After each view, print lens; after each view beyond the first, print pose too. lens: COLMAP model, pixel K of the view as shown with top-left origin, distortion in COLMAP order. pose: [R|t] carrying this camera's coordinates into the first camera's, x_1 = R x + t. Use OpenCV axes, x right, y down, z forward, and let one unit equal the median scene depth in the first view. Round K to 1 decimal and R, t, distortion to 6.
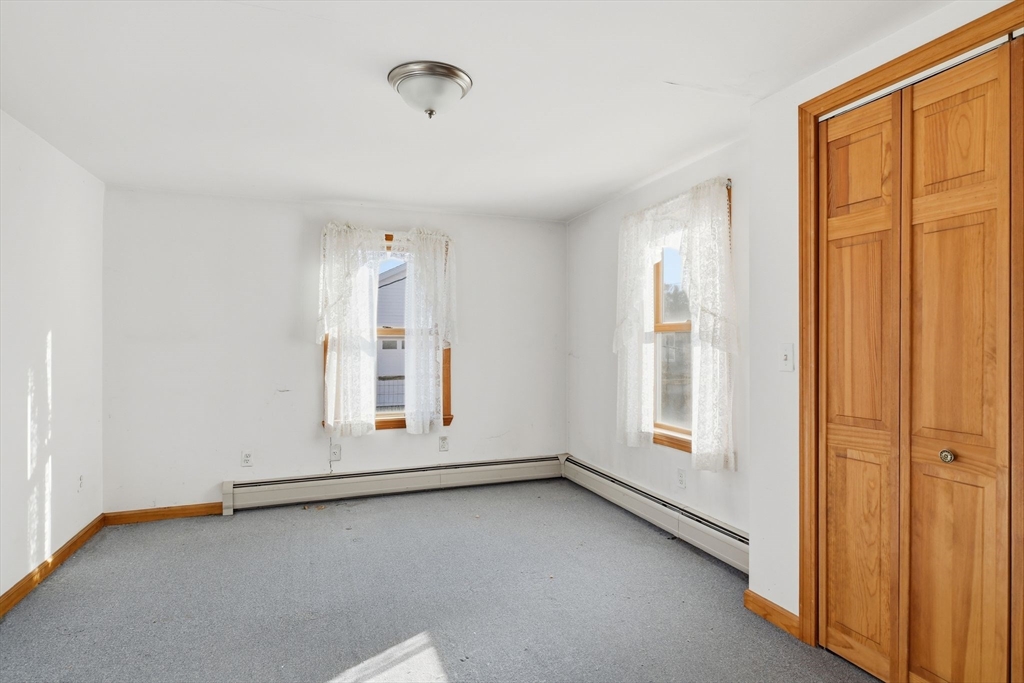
lens RADIAL K [[532.1, 0, 515.5], [0, 532.1, 337.3], [0, 0, 1]] dist [-0.005241, 0.000437]
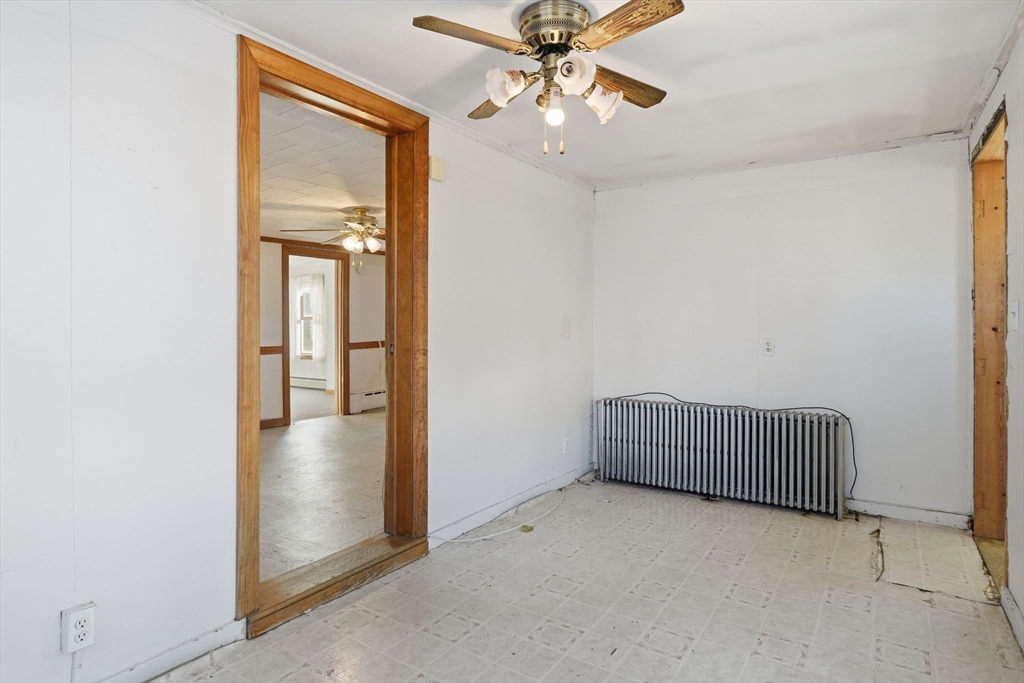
lens RADIAL K [[539.4, 0, 511.1], [0, 539.4, 331.3], [0, 0, 1]] dist [-0.014714, -0.000164]
pose [[0.821752, -0.007918, 0.569790, -0.741928], [-0.005478, 0.999747, 0.021793, -0.027675], [-0.569819, -0.021030, 0.821501, -3.276668]]
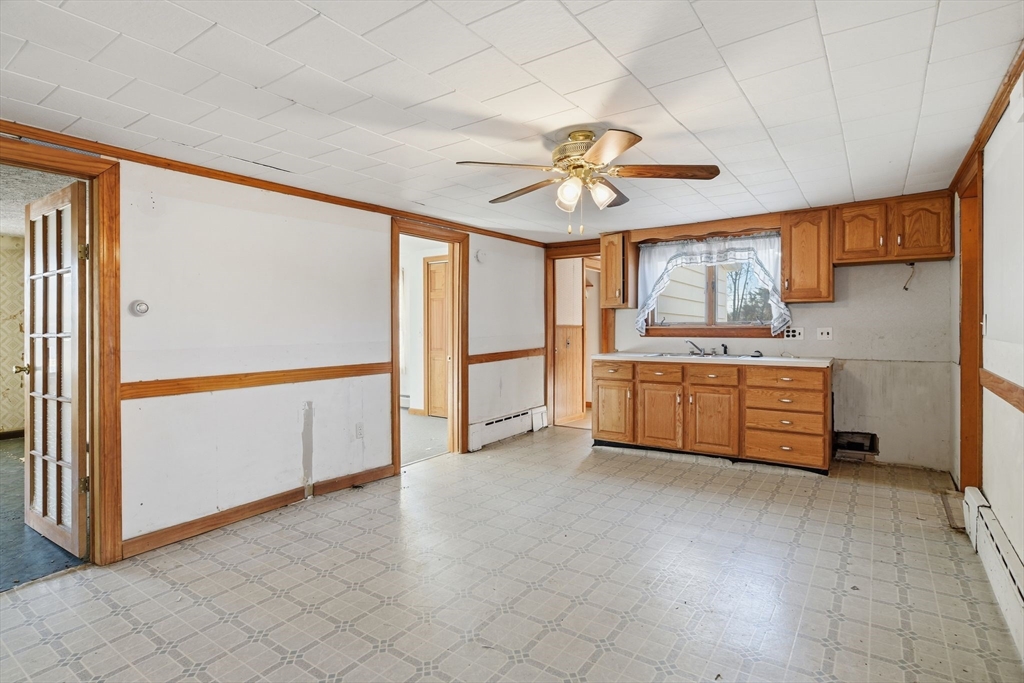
lens RADIAL K [[511.9, 0, 512.8], [0, 511.9, 323.5], [0, 0, 1]] dist [-0.000938, 0.000110]
pose [[0.833706, -0.000976, 0.552208, -0.790214], [-0.002910, 0.999977, 0.006162, -0.036846], [-0.552201, -0.006744, 0.833684, -2.029216]]
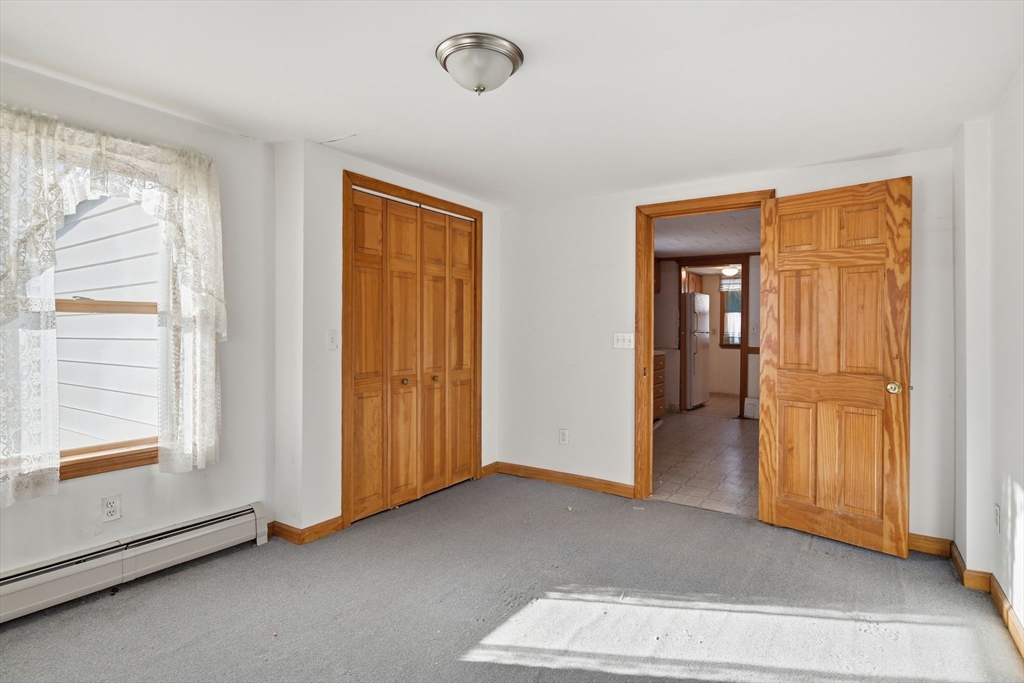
lens RADIAL K [[539.4, 0, 511.1], [0, 539.4, 331.3], [0, 0, 1]] dist [-0.014714, -0.000164]
pose [[-0.575589, -0.002888, 0.817734, -0.987134], [-0.009824, 0.999946, -0.003384, 0.015682], [-0.817680, -0.009981, -0.575586, 1.520598]]
